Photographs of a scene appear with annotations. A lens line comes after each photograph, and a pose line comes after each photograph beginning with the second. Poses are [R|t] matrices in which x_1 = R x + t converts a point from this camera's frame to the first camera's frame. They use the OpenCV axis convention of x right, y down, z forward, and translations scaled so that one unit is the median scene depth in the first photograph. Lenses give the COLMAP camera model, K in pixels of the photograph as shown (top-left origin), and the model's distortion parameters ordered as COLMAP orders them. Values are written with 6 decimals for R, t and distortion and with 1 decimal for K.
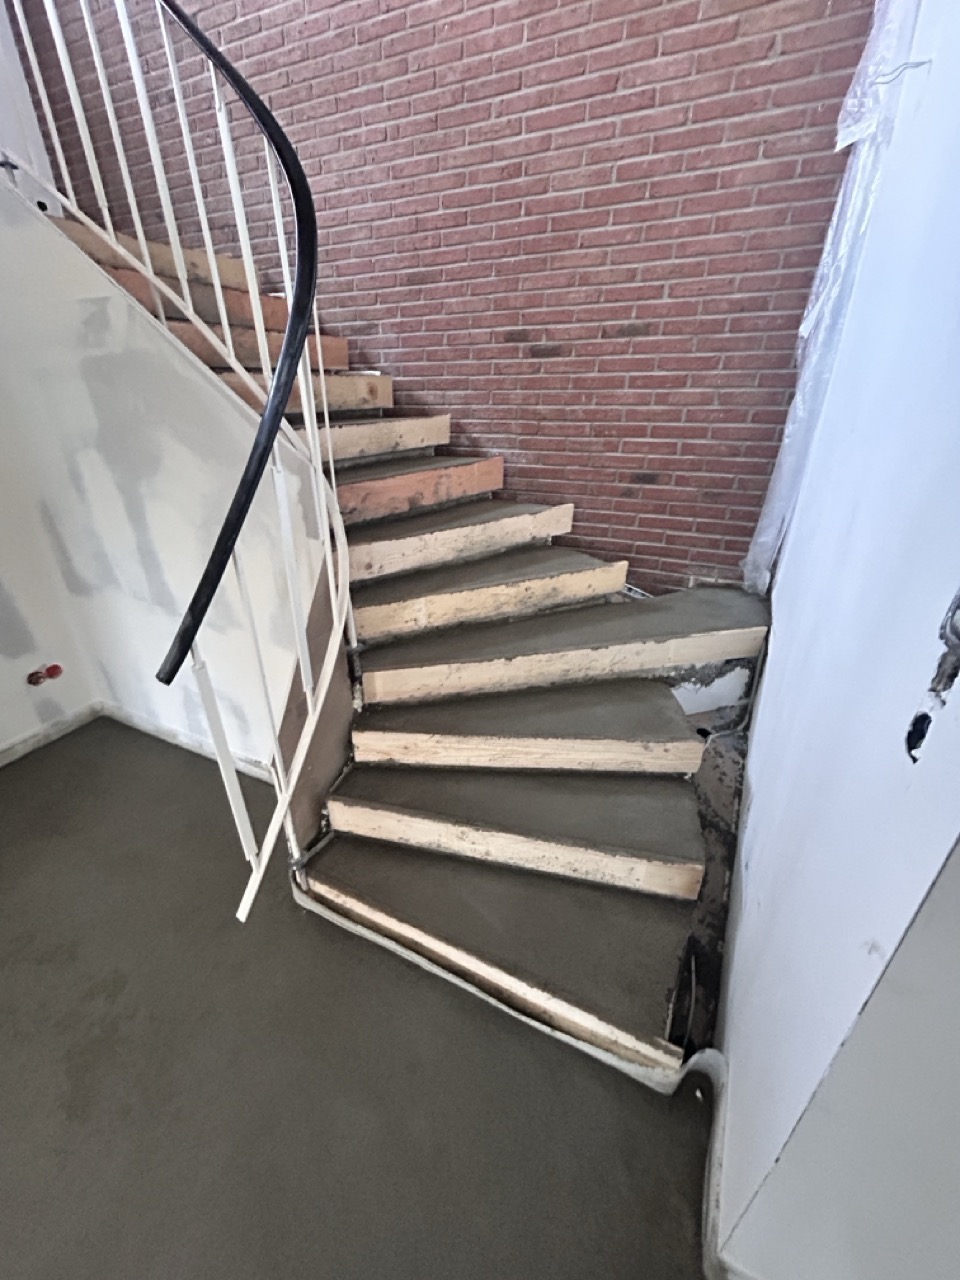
lens RADIAL K [[523.7, 0, 474.9], [0, 523.7, 636.0], [0, 0, 1]] dist [0.000587, -0.000219]
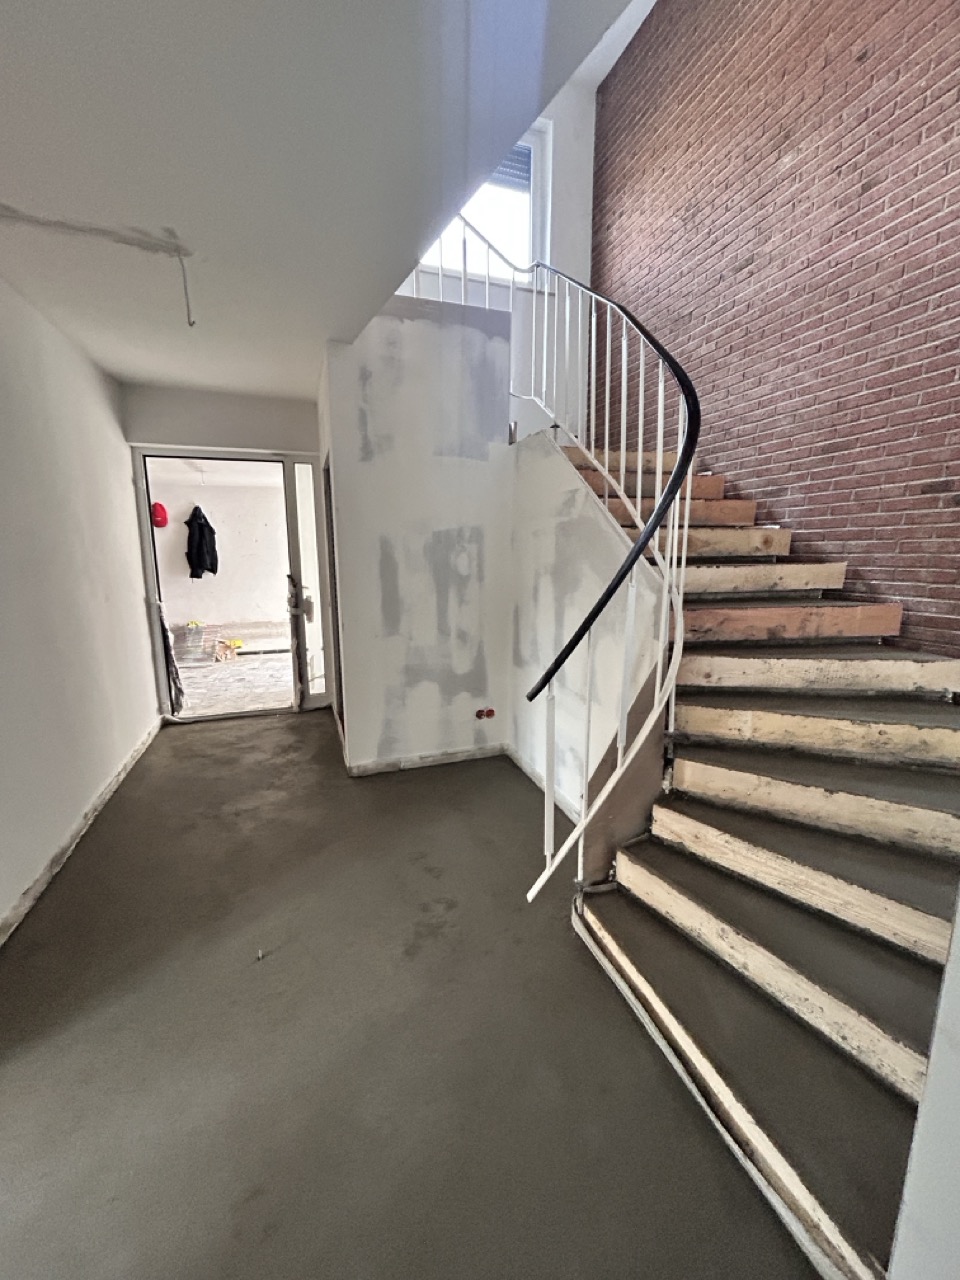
lens RADIAL K [[513.7, 0, 457.6], [0, 513.7, 647.0], [0, 0, 1]] dist [-0.000442, -0.000190]
pose [[0.675574, 0.139440, -0.723986, 0.235034], [-0.316594, 0.941679, -0.114055, 0.111697], [0.665859, 0.306262, 0.680320, -0.173335]]
